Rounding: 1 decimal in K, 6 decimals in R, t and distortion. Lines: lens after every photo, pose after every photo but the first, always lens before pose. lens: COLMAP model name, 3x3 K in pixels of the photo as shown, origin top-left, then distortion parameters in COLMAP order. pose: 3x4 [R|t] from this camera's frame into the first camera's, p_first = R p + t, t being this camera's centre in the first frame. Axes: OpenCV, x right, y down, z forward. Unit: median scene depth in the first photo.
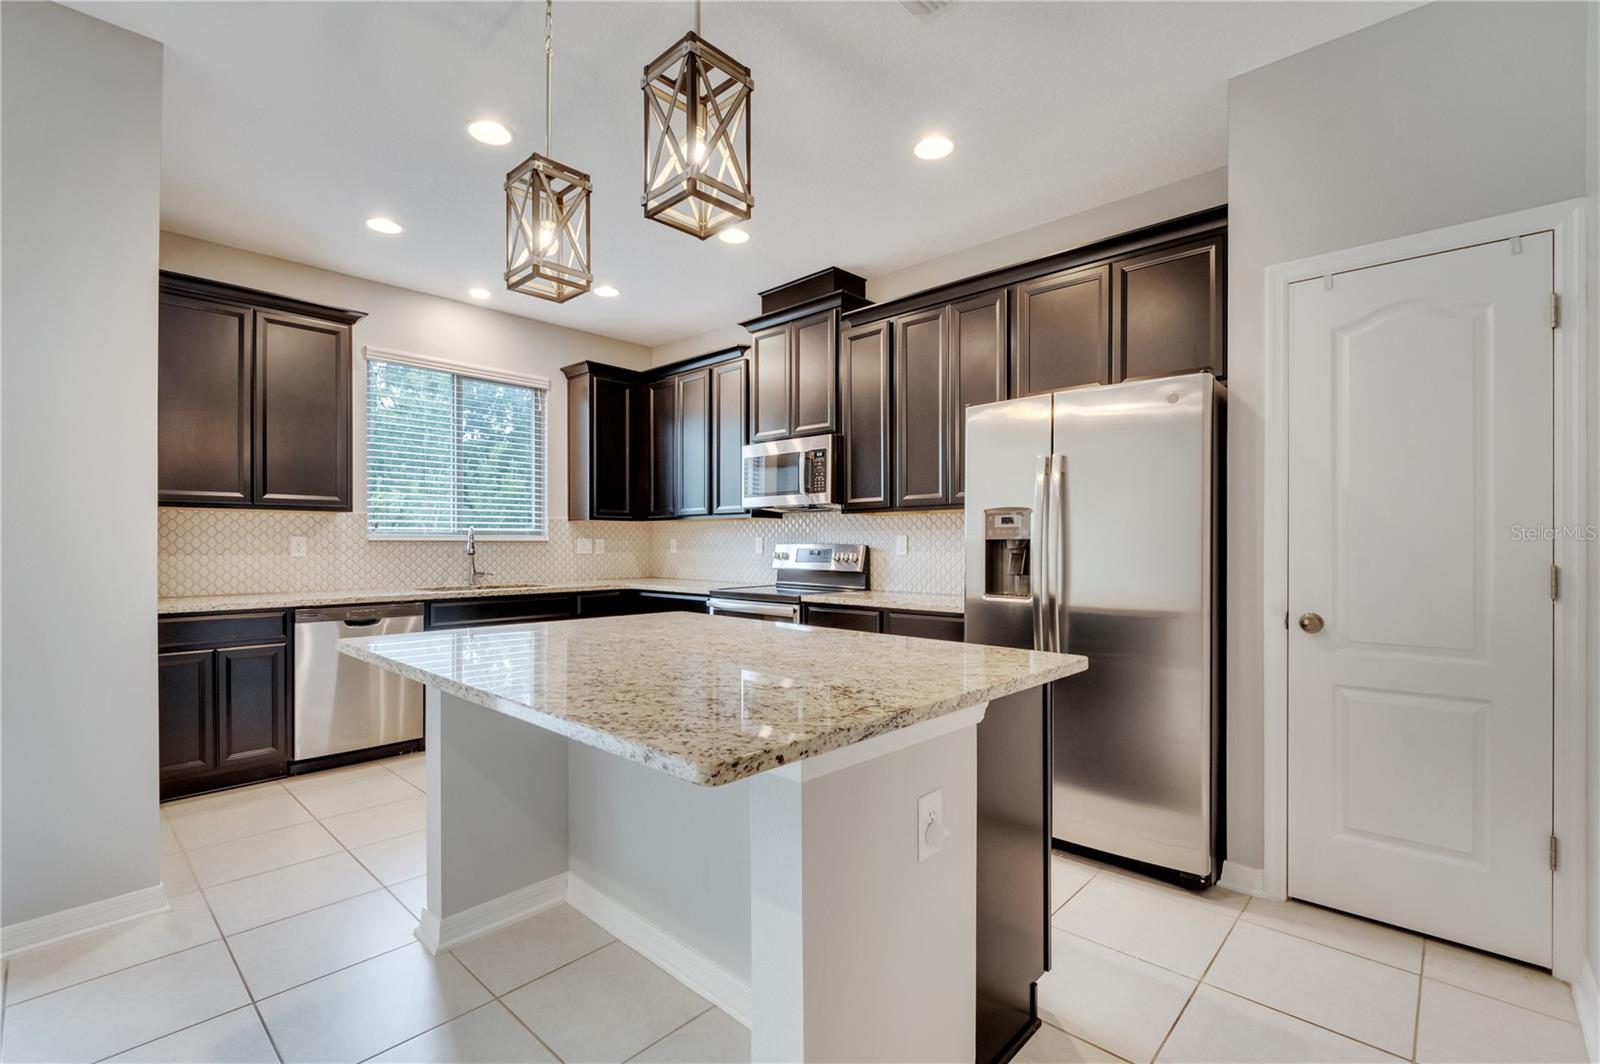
lens RADIAL K [[712.7, 0, 800.6], [0, 712.7, 539.2], [0, 0, 1]] dist [-0.009550, 0.000031]
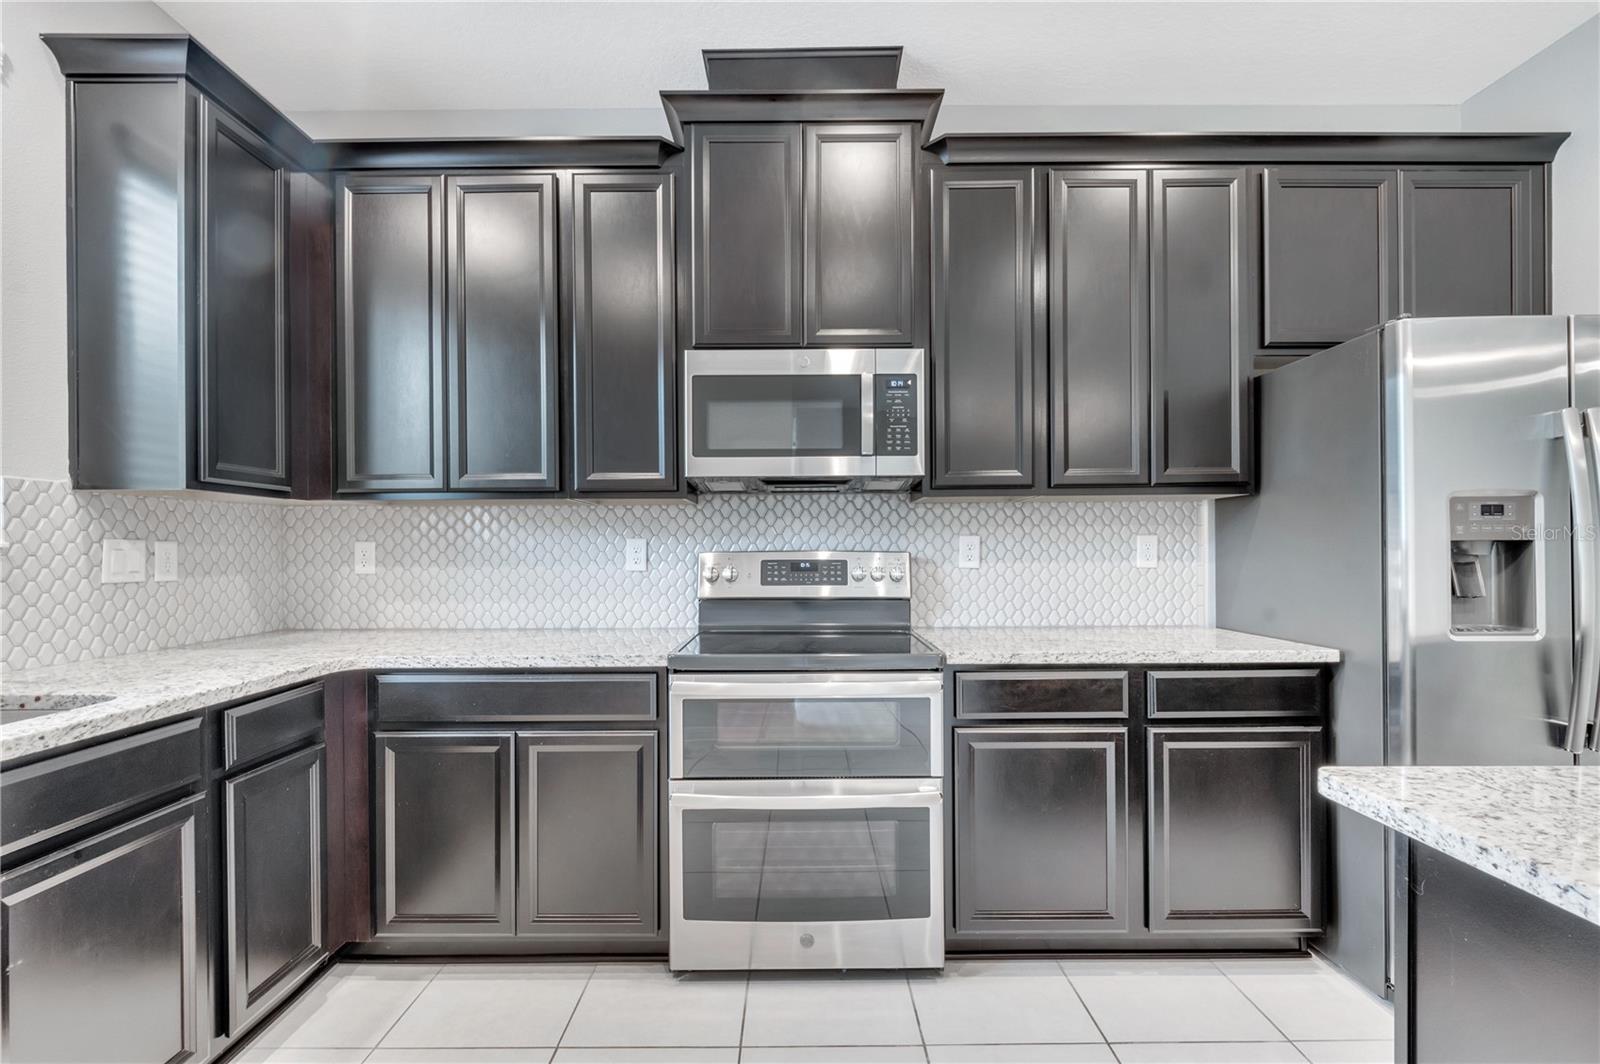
lens RADIAL K [[968.7, 0, 800.0], [0, 968.7, 532.0], [0, 0, 1]] dist [0.058025, 0.000575]
pose [[0.731172, 0.009180, 0.682131, -0.462968], [0.002111, 0.999874, -0.015719, 0.003664], [-0.682190, 0.012933, 0.731061, 0.455548]]
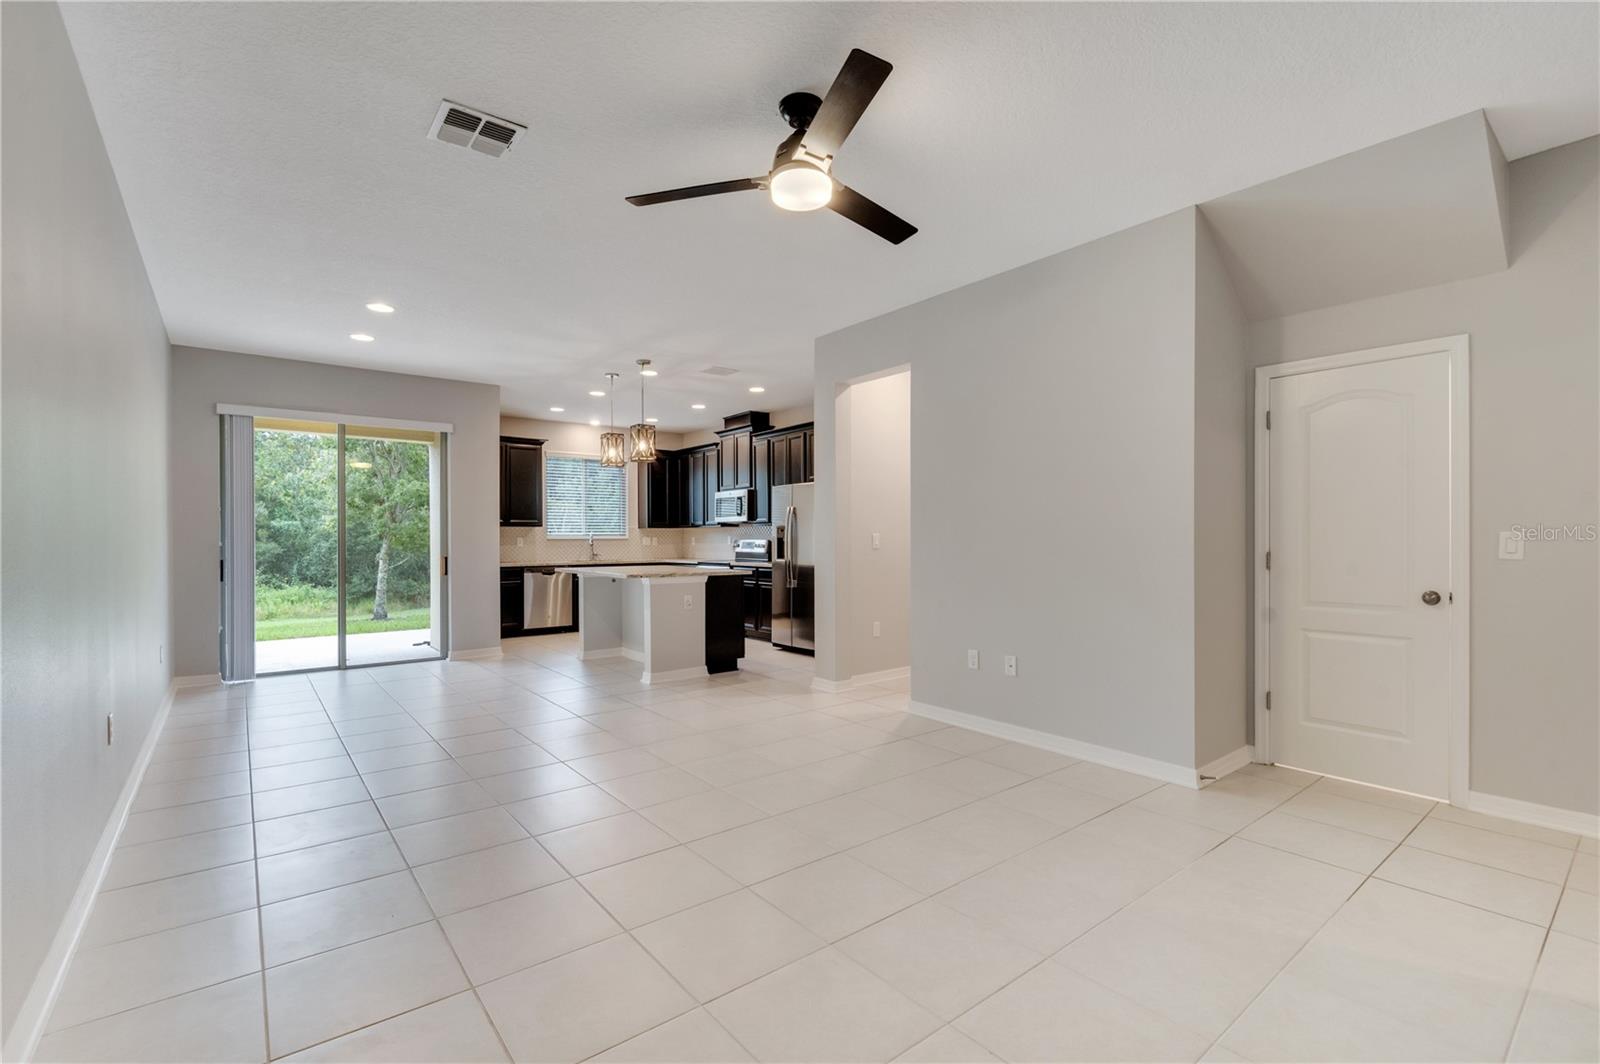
lens RADIAL K [[712.7, 0, 800.6], [0, 712.7, 539.2], [0, 0, 1]] dist [-0.009550, 0.000031]
pose [[0.988907, -0.004217, -0.148474, 0.462482], [0.005401, 0.999957, 0.007571, -0.009341], [0.148436, -0.008289, 0.988887, -0.997609]]
